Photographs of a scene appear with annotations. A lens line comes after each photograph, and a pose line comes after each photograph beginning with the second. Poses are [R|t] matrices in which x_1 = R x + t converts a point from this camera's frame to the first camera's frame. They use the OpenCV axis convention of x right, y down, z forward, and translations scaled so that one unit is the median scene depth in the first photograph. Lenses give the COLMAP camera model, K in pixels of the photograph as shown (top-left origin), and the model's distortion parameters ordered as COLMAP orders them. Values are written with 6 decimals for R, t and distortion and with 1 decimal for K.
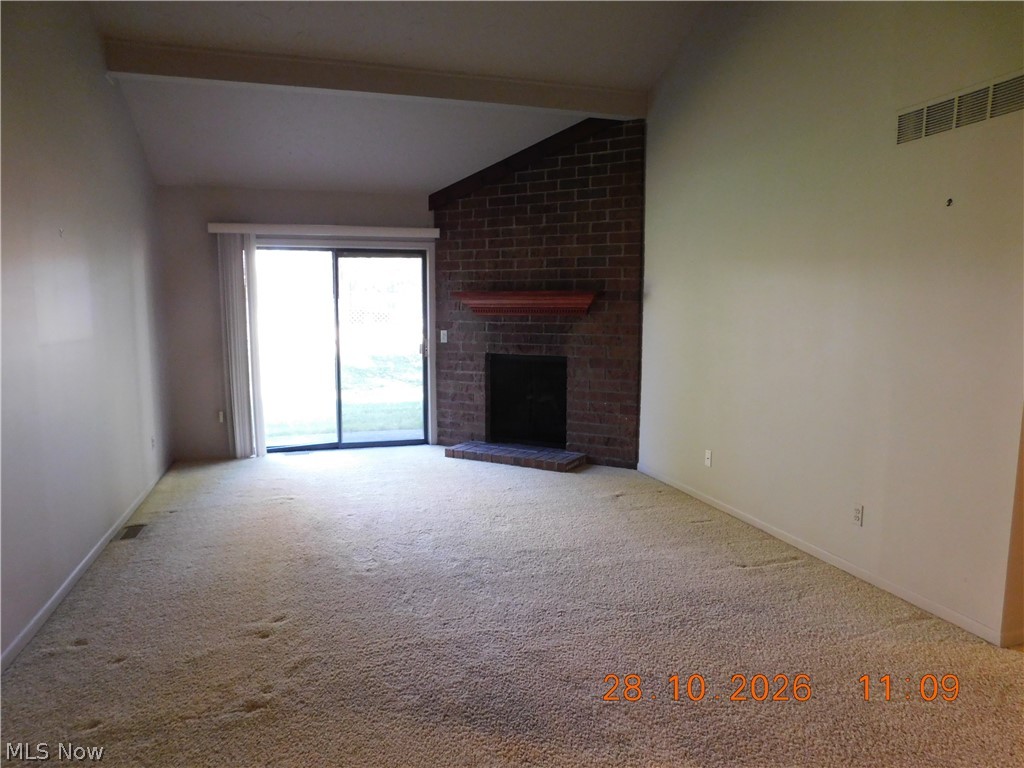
lens RADIAL K [[691.3, 0, 516.0], [0, 691.3, 385.2], [0, 0, 1]] dist [-0.060567, 0.070598]
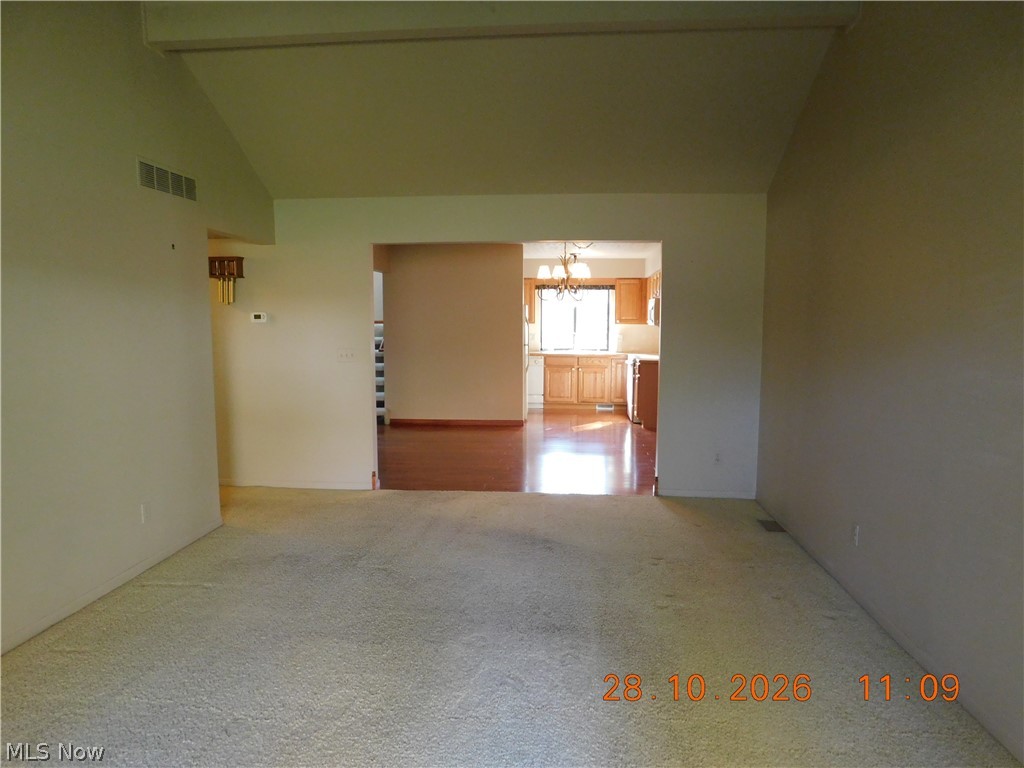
lens RADIAL K [[691.3, 0, 516.0], [0, 691.3, 385.2], [0, 0, 1]] dist [-0.060567, 0.070598]
pose [[-0.924076, -0.041531, 0.379946, -0.264846], [0.041155, 0.977488, 0.206939, -0.123425], [-0.379987, 0.206864, -0.901564, 1.000551]]
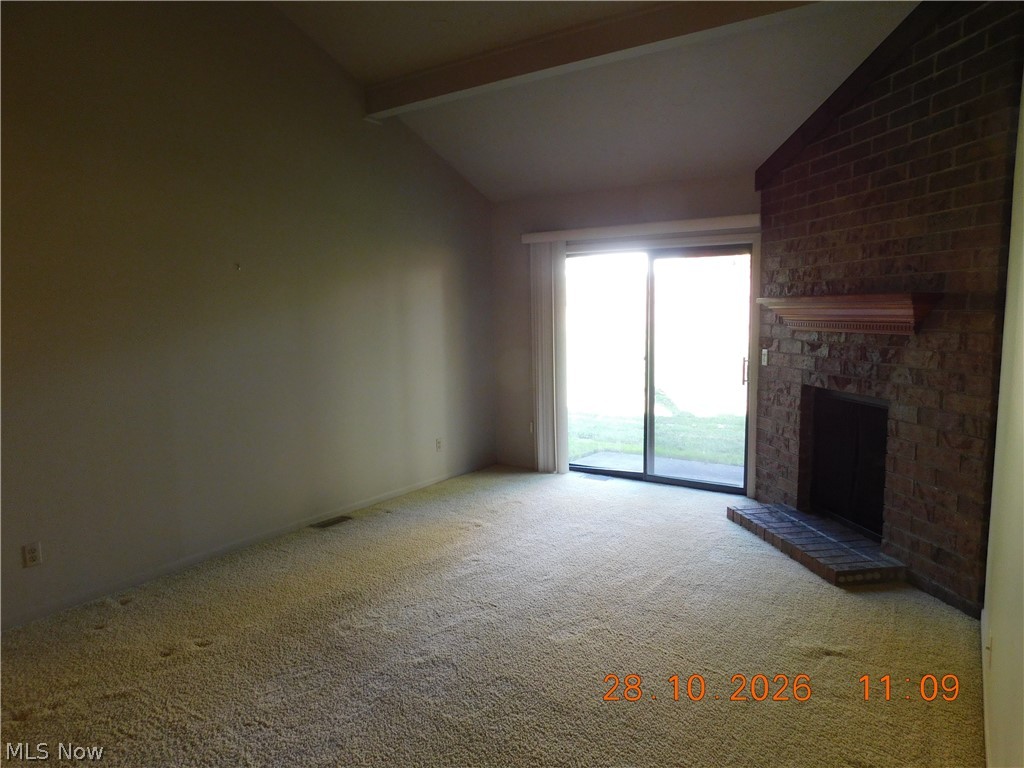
lens RADIAL K [[691.3, 0, 516.0], [0, 691.3, 385.2], [0, 0, 1]] dist [-0.060567, 0.070598]
pose [[0.621409, 0.077788, -0.779616, 0.338716], [-0.077926, 0.996261, 0.037291, -0.051899], [0.779602, 0.037579, 0.625147, 0.357381]]
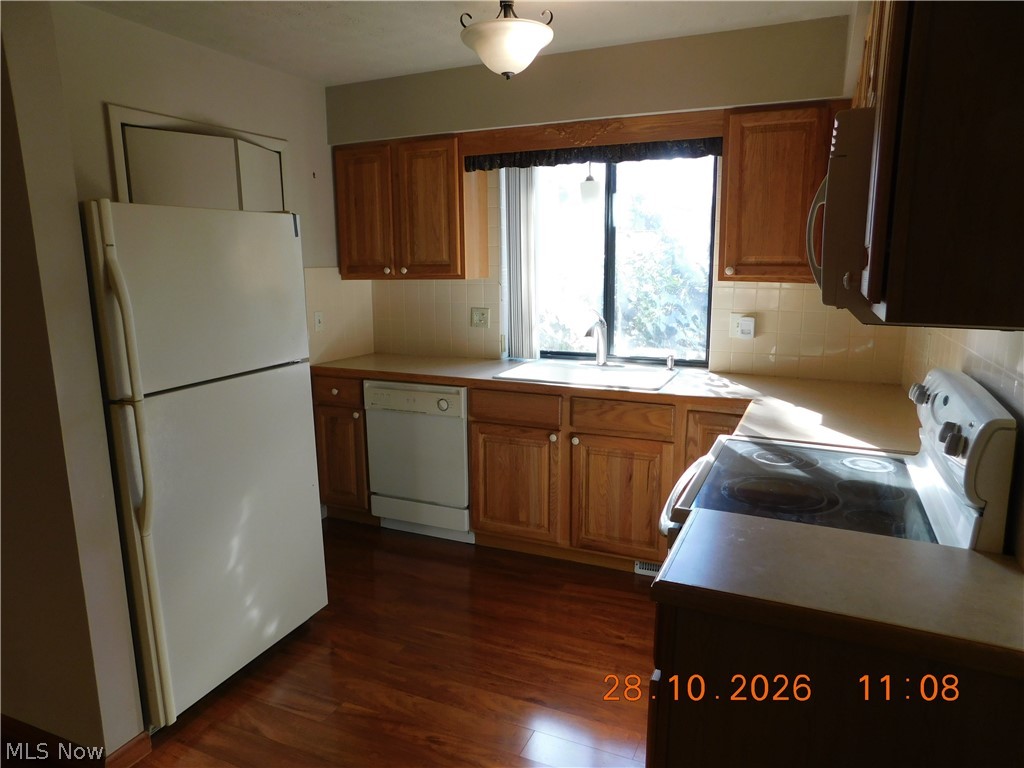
lens RADIAL K [[691.3, 0, 516.0], [0, 691.3, 385.2], [0, 0, 1]] dist [-0.060567, 0.070598]
pose [[-0.754855, -0.120576, 0.644714, -0.238886], [0.082780, 0.957583, 0.276011, -0.106683], [-0.650647, 0.261717, -0.712855, 0.857068]]
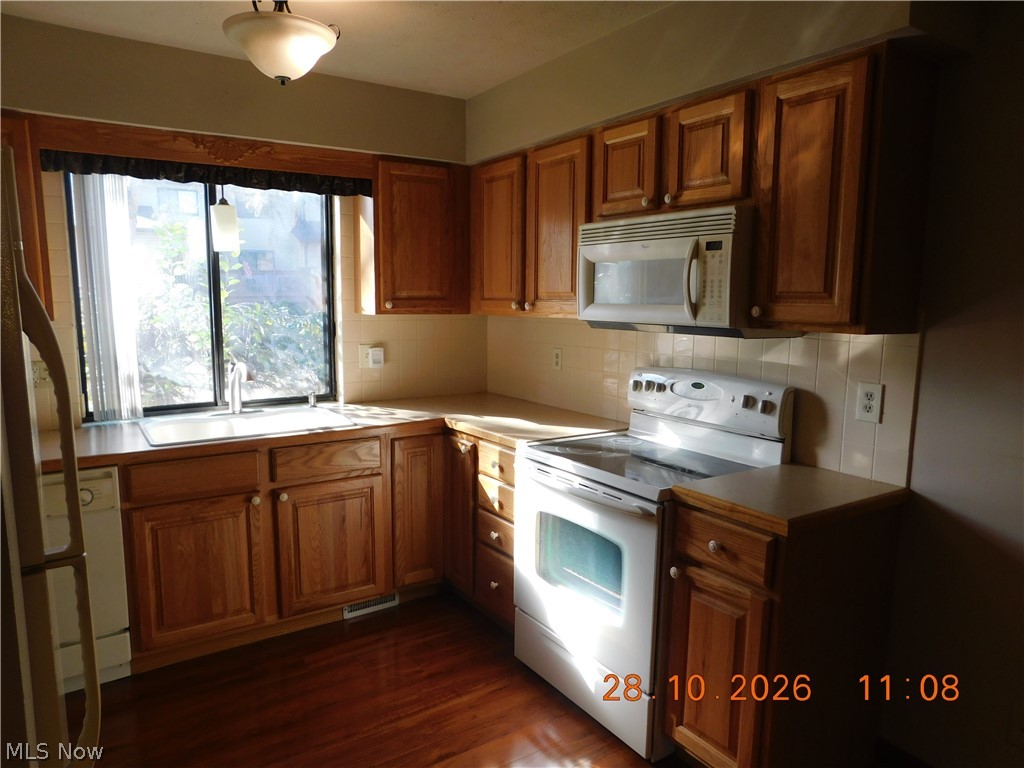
lens RADIAL K [[691.3, 0, 516.0], [0, 691.3, 385.2], [0, 0, 1]] dist [-0.060567, 0.070598]
pose [[-0.956317, 0.028584, -0.290932, -0.208371], [-0.047294, 0.966970, 0.250465, -0.107507], [0.288482, 0.253283, -0.923377, 0.863776]]
